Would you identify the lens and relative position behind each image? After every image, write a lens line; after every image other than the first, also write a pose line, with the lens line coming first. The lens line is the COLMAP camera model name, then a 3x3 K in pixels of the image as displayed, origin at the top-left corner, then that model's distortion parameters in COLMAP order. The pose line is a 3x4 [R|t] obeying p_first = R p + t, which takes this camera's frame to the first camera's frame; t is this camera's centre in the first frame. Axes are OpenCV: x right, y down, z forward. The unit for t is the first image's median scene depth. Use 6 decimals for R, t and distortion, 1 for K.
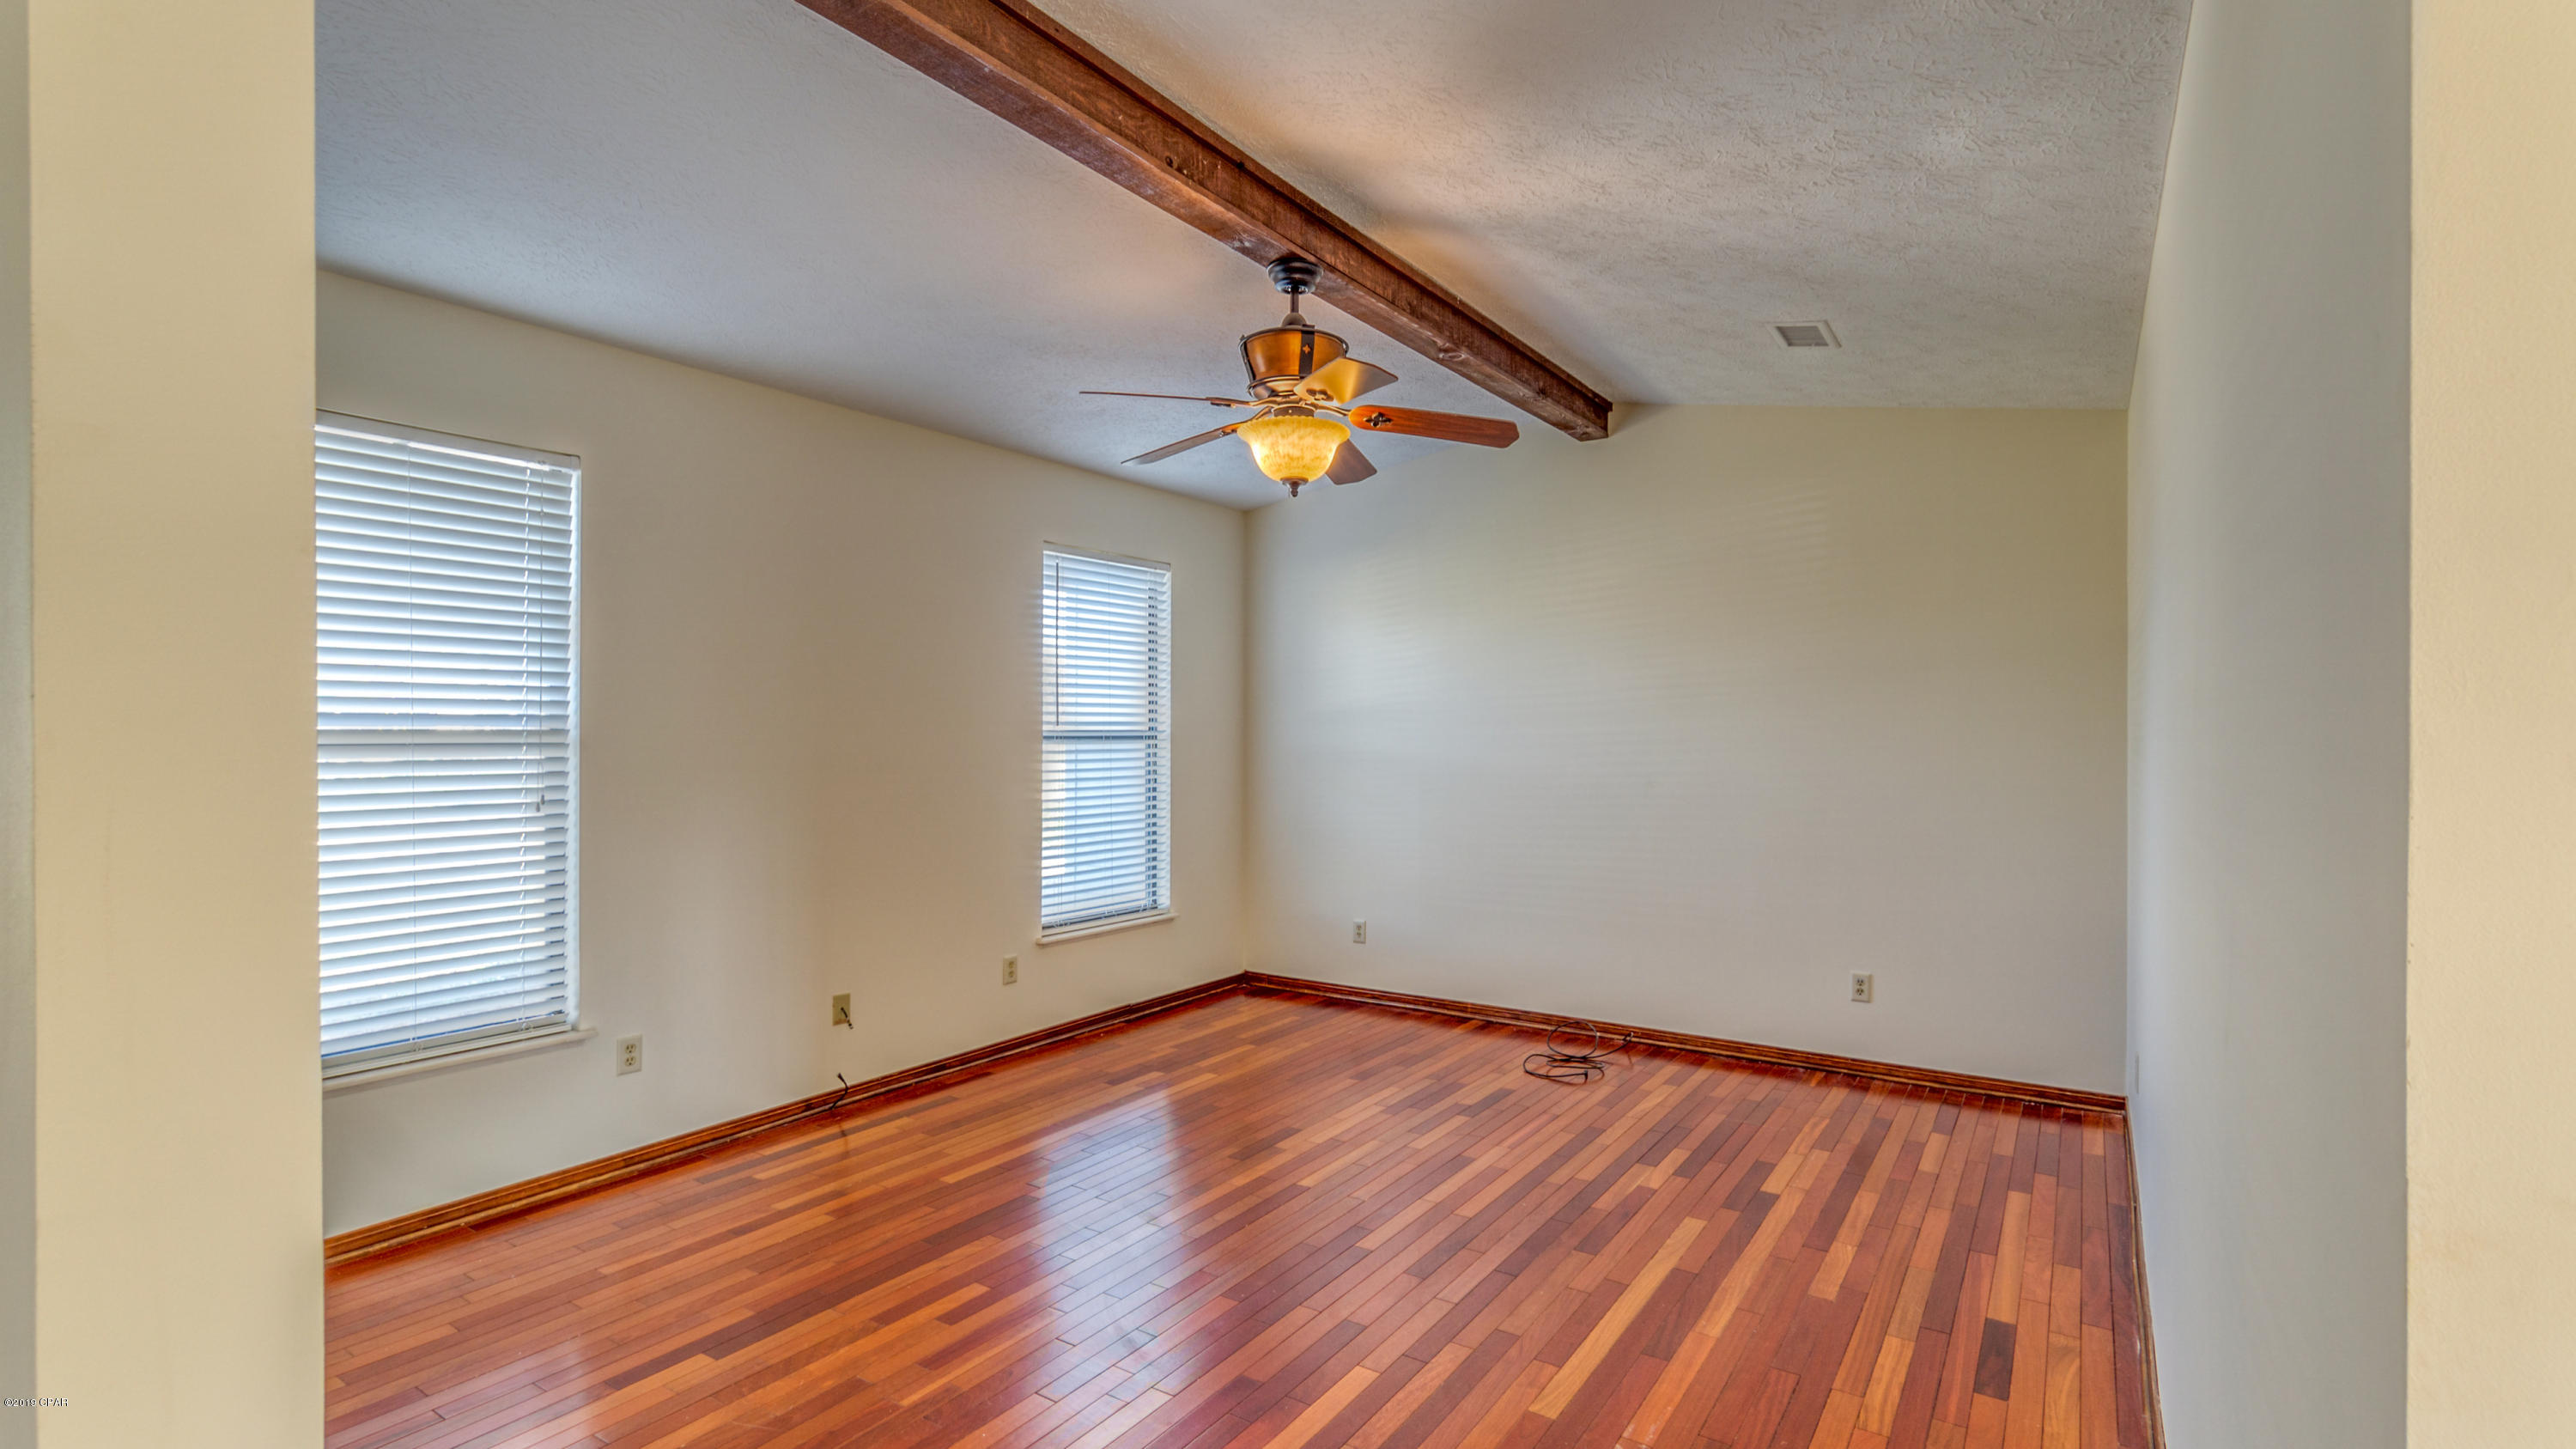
lens RADIAL K [[1179.2, 0, 1297.4], [0, 1179.2, 721.9], [0, 0, 1]] dist [0.000144, -0.000118]
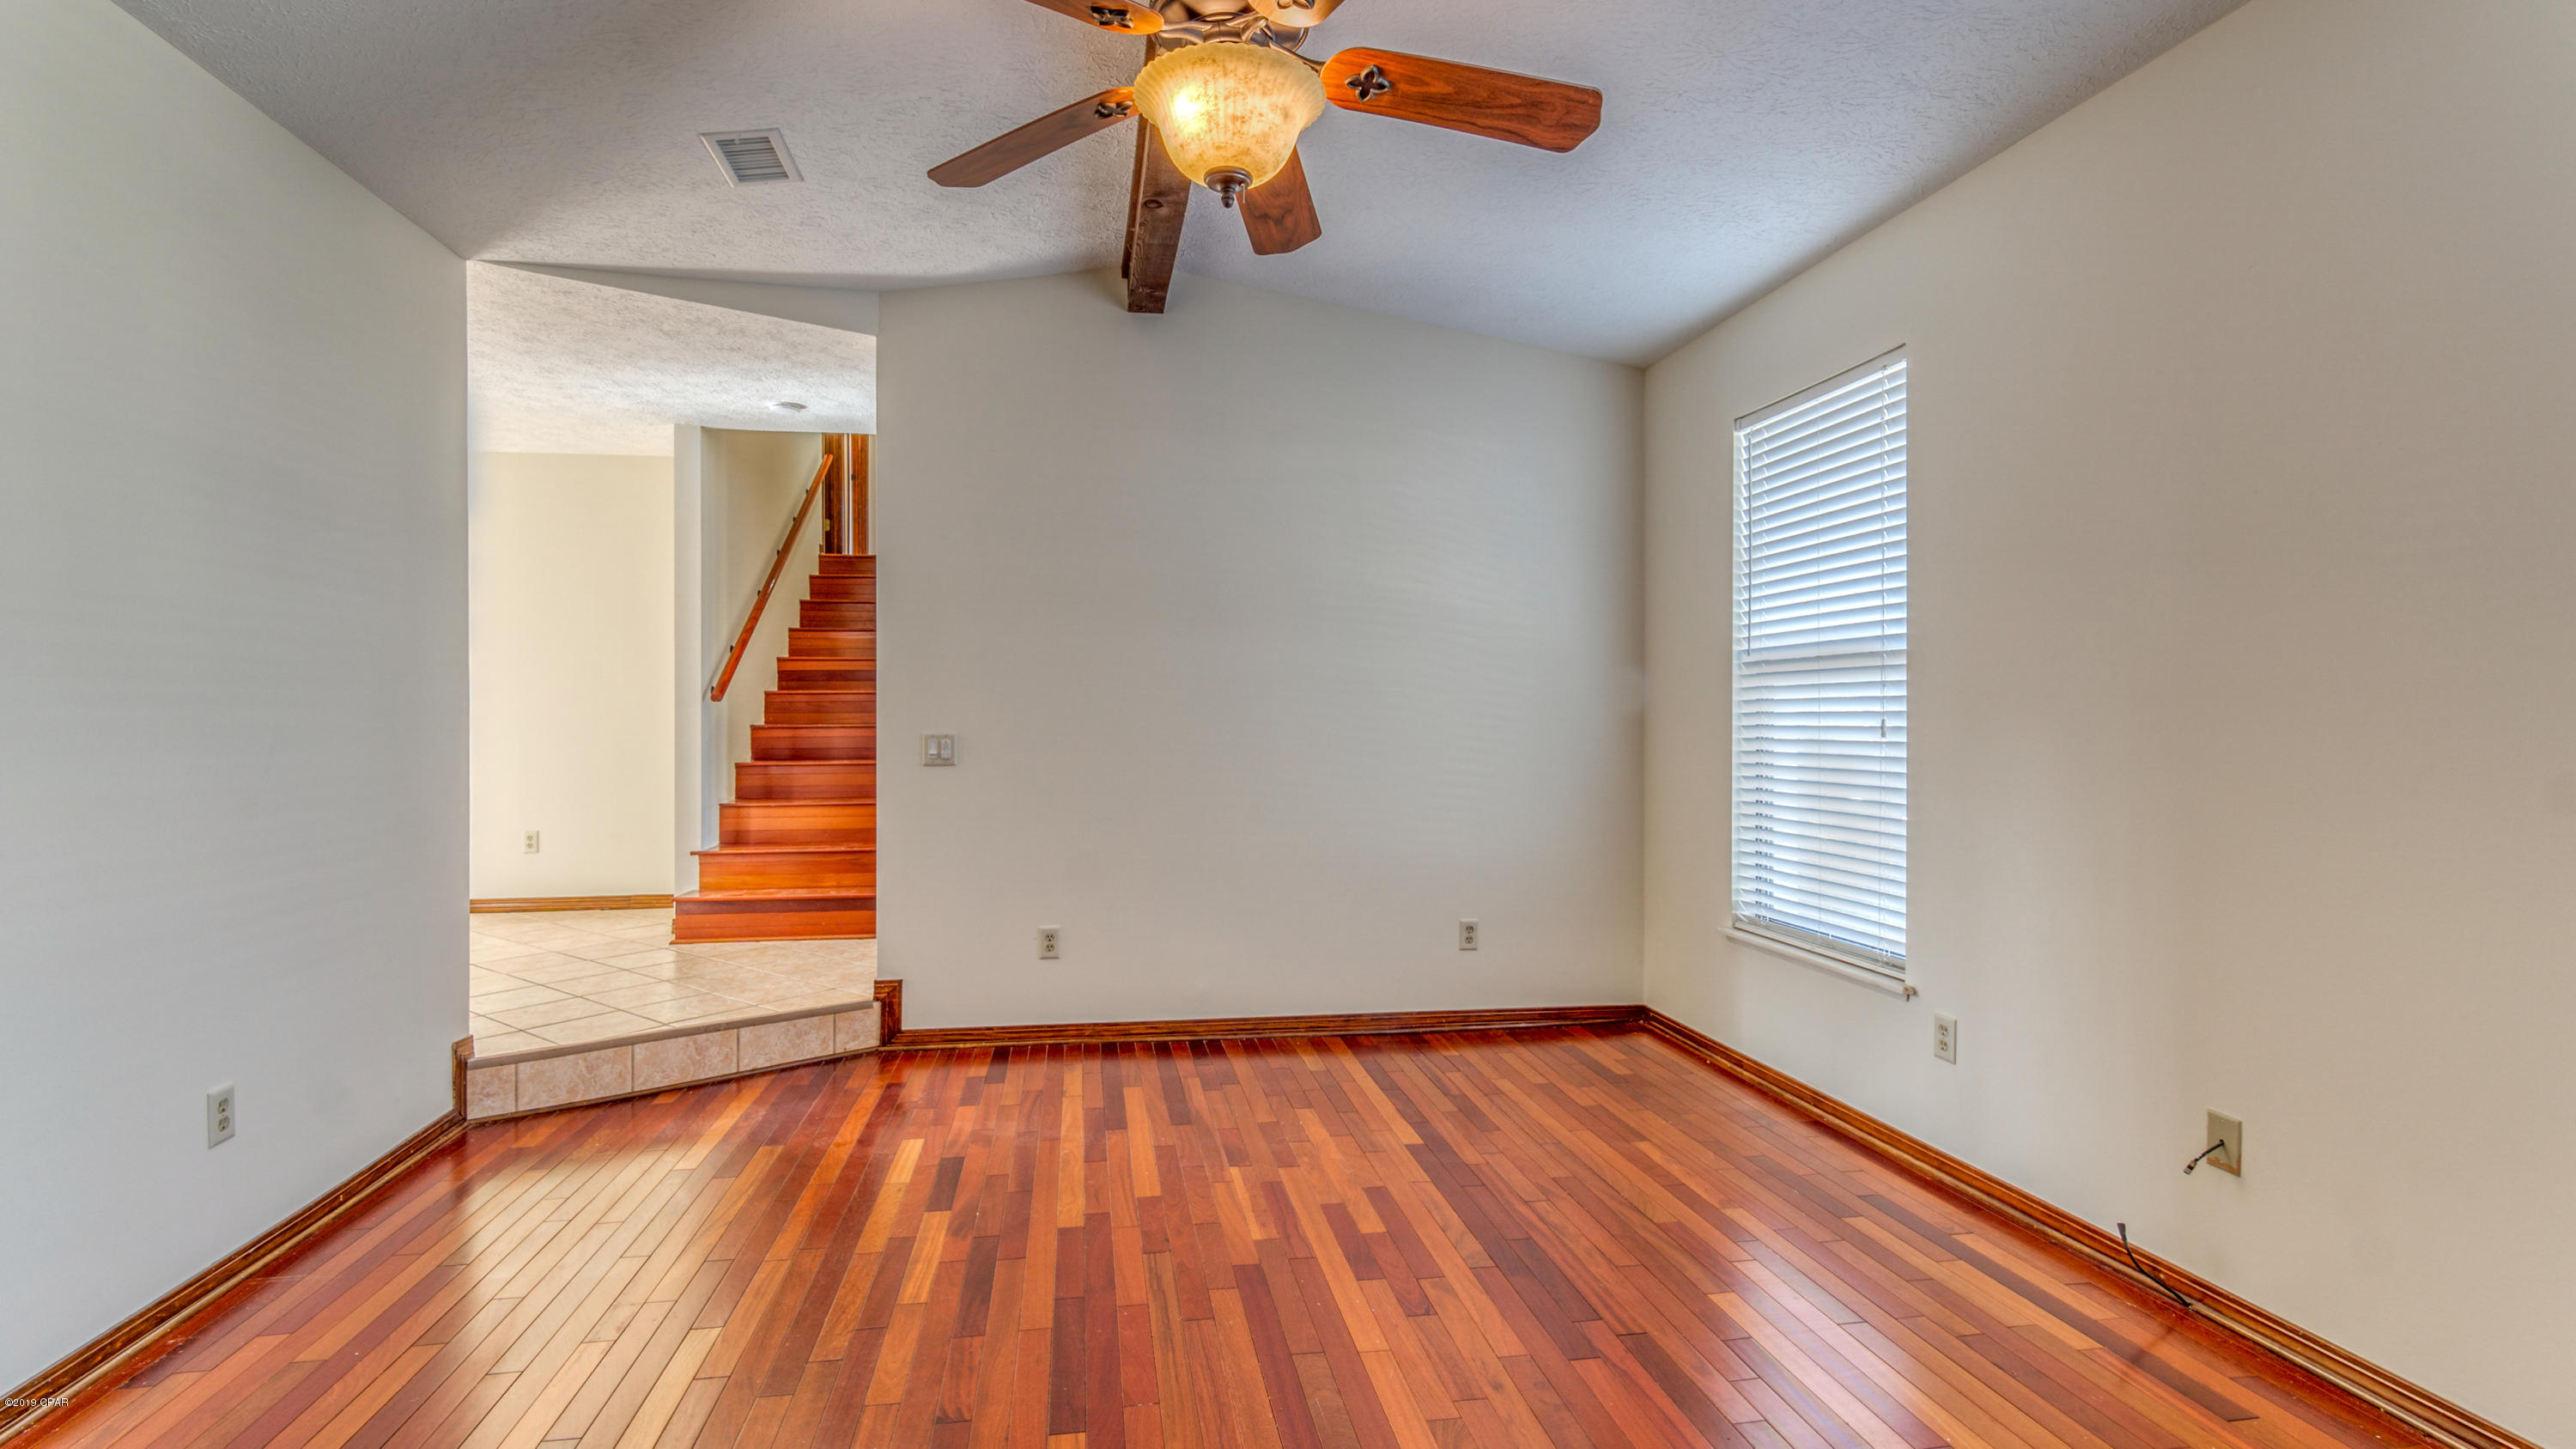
lens RADIAL K [[1179.2, 0, 1294.0], [0, 1179.2, 725.7], [0, 0, 1]] dist [0.000144, -0.000118]
pose [[-0.706595, 0.006289, -0.707590, 0.355971], [0.003780, 0.999980, 0.005113, 0.059183], [0.707608, 0.000939, -0.706605, 1.314982]]
